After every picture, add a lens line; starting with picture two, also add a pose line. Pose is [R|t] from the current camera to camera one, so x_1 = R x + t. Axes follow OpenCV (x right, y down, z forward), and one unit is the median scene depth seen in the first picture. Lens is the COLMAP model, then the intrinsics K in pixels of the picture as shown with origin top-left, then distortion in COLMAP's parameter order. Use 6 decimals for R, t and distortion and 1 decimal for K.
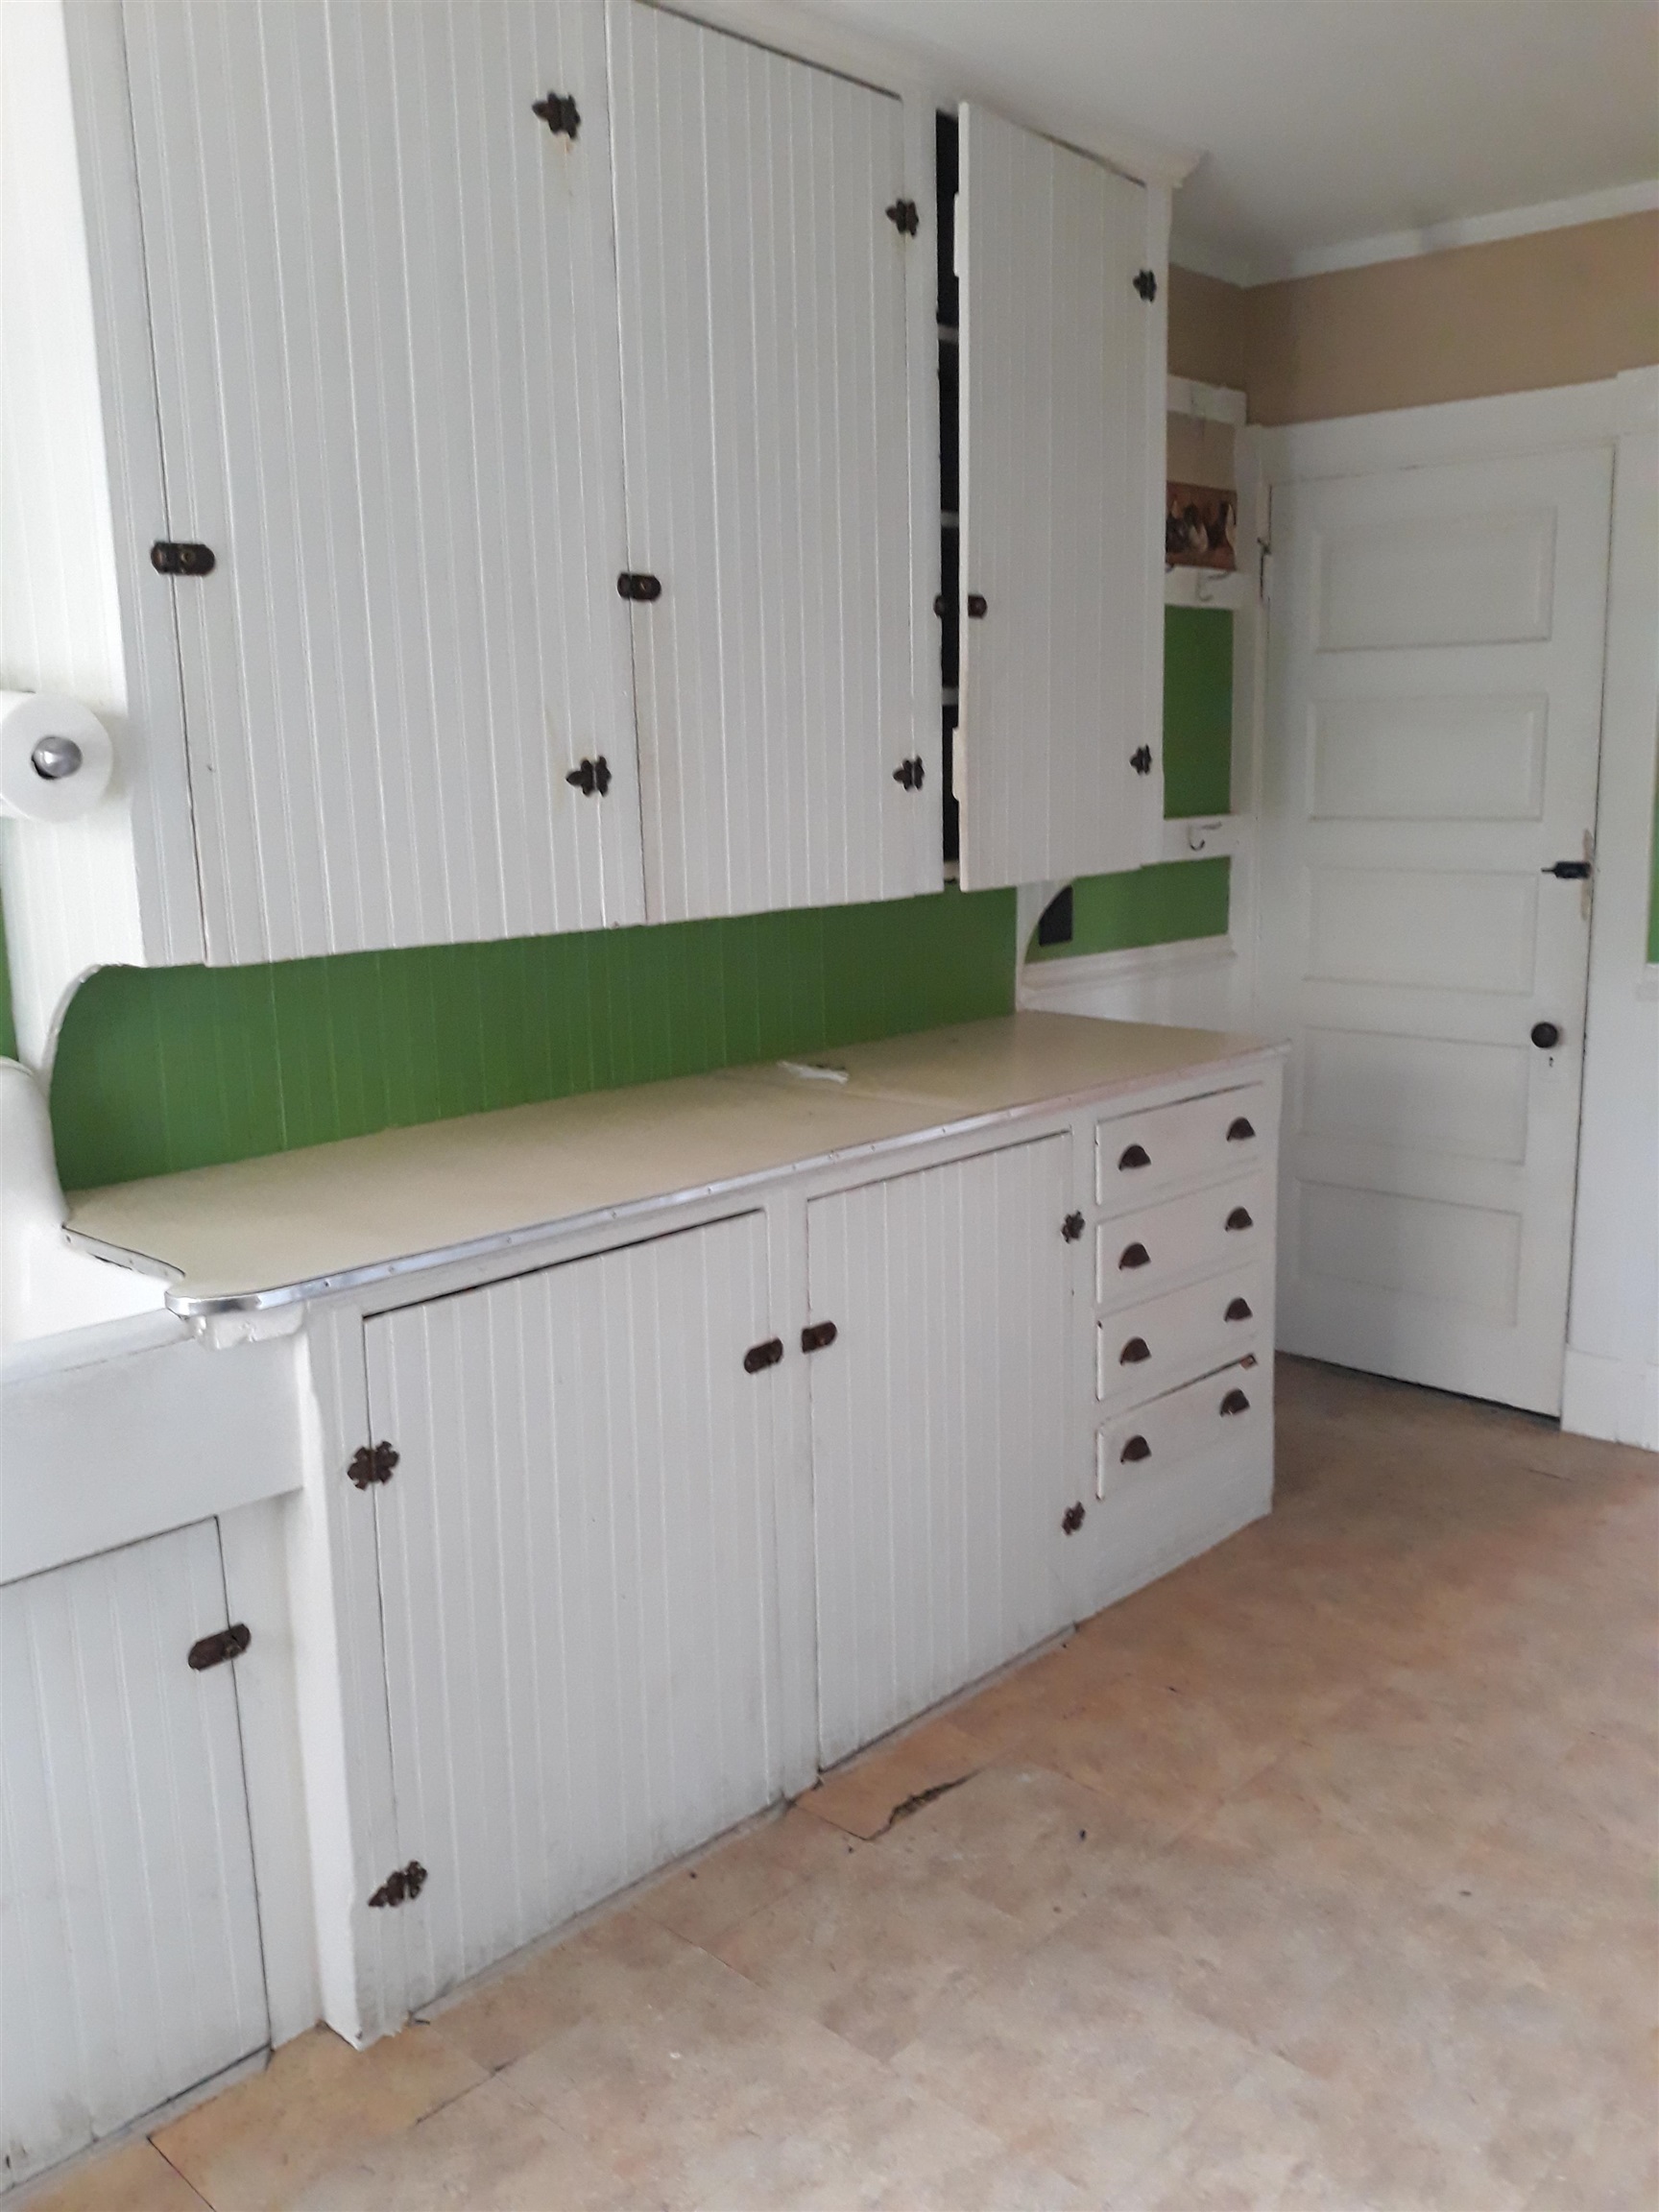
lens RADIAL K [[1837.1, 0, 828.8], [0, 1837.1, 1116.0], [0, 0, 1]] dist [-0.061943, 0.058966]
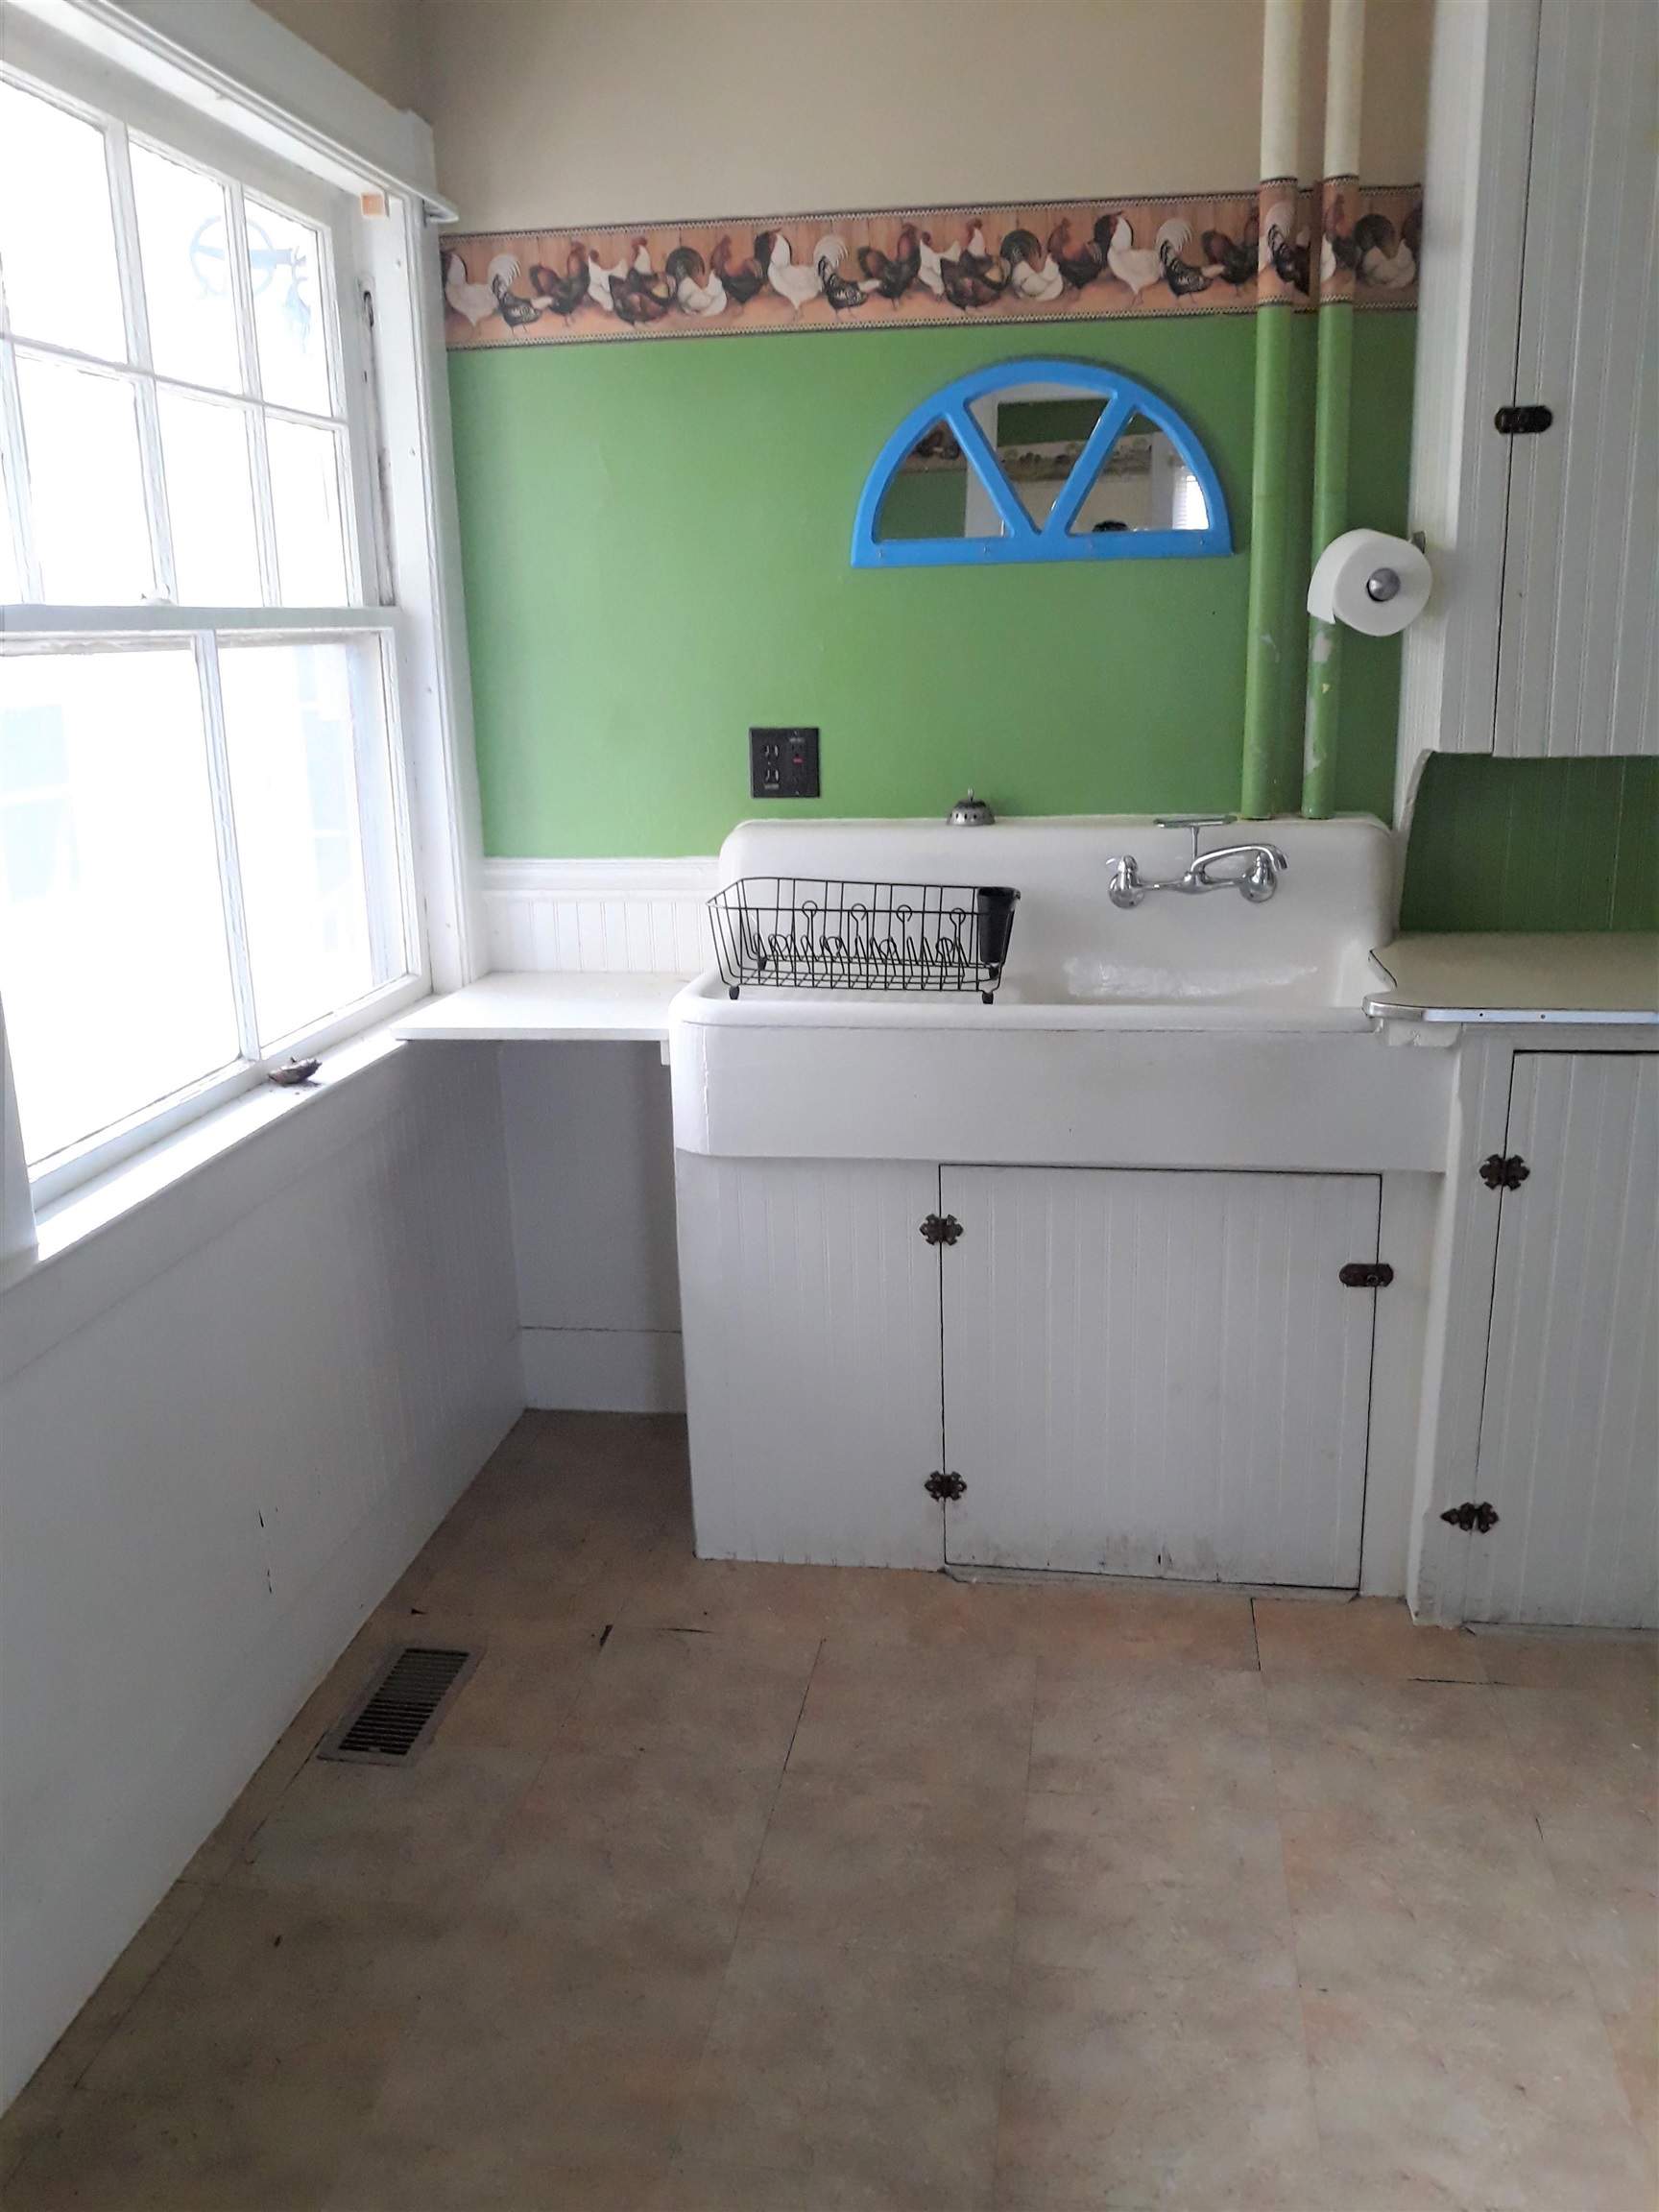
lens RADIAL K [[1797.0, 0, 829.5], [0, 1797.0, 1106.0], [0, 0, 1]] dist [-0.010292, -0.045749]
pose [[0.574449, 0.225959, -0.786734, 0.427017], [-0.148279, 0.973968, 0.171466, 0.007715], [0.804998, 0.018157, 0.592999, -0.083486]]
